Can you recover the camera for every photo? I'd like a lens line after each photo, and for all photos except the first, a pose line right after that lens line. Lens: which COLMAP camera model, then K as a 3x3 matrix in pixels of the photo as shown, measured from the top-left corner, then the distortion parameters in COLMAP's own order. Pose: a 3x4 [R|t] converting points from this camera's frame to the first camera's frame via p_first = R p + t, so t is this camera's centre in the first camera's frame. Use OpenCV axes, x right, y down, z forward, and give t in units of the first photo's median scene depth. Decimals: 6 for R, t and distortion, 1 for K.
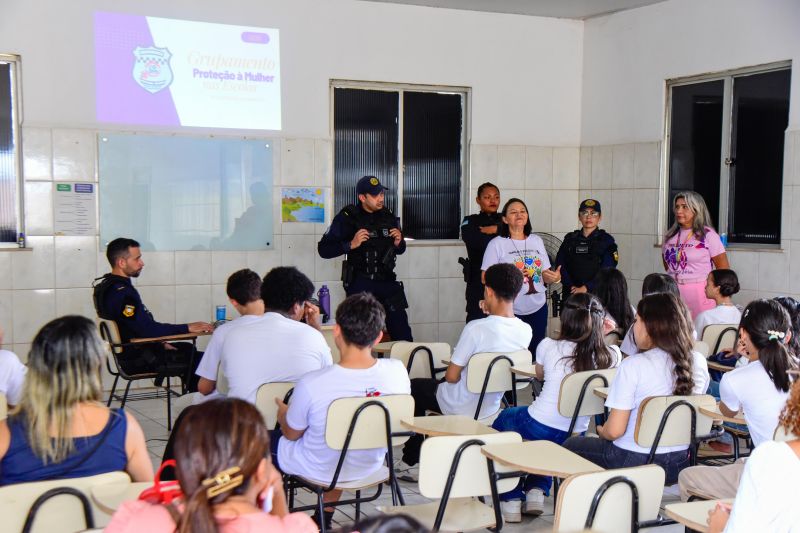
lens RADIAL K [[1086.6, 0, 400.0], [0, 1086.6, 266.5], [0, 0, 1]] dist [0.119871, -0.009582]
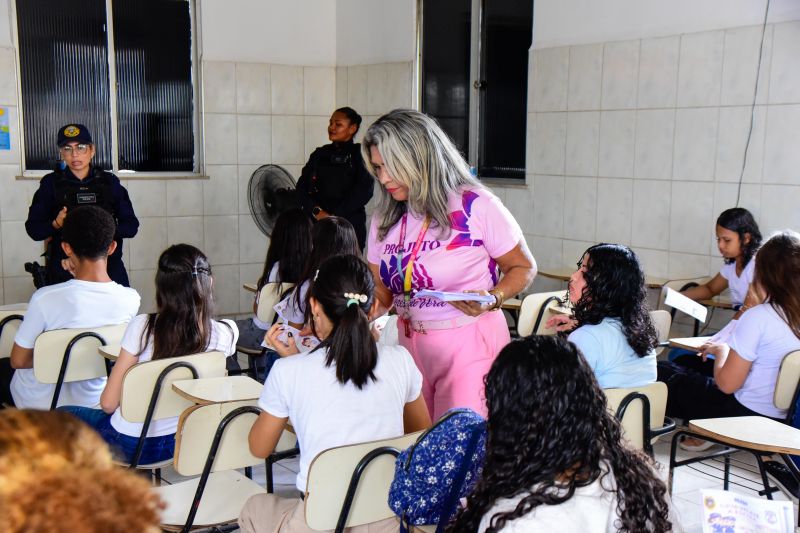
lens RADIAL K [[1075.2, 0, 400.0], [0, 1075.2, 266.5], [0, 0, 1]] dist [0.159880, 0.040508]
pose [[0.991696, -0.010299, 0.128188, 0.117760], [0.001735, 0.997769, 0.066737, -0.007409], [-0.128589, -0.065960, 0.989502, 0.130183]]
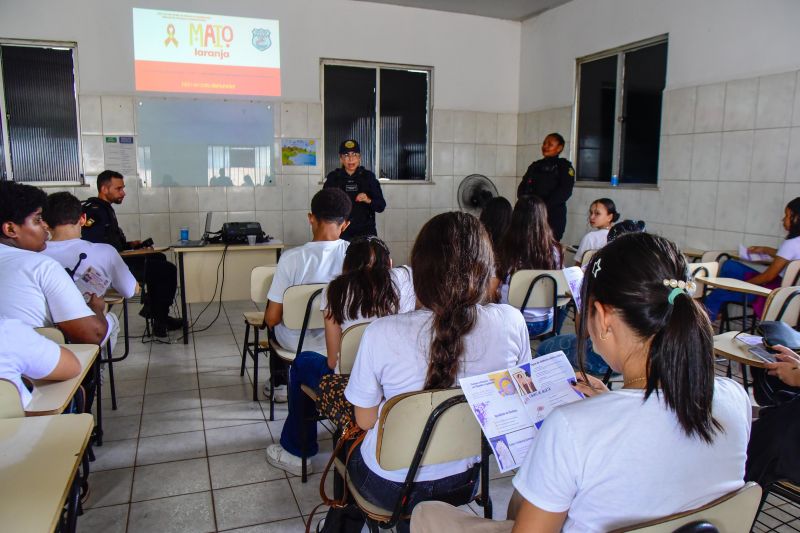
lens RADIAL K [[583.7, 0, 401.2], [0, 583.7, 280.8], [0, 0, 1]] dist [-0.129772, 0.002655]
pose [[0.995081, 0.021851, -0.096628, 0.107869], [-0.009644, 0.992105, 0.125036, 0.010069], [0.098598, -0.123489, 0.987435, 0.289036]]
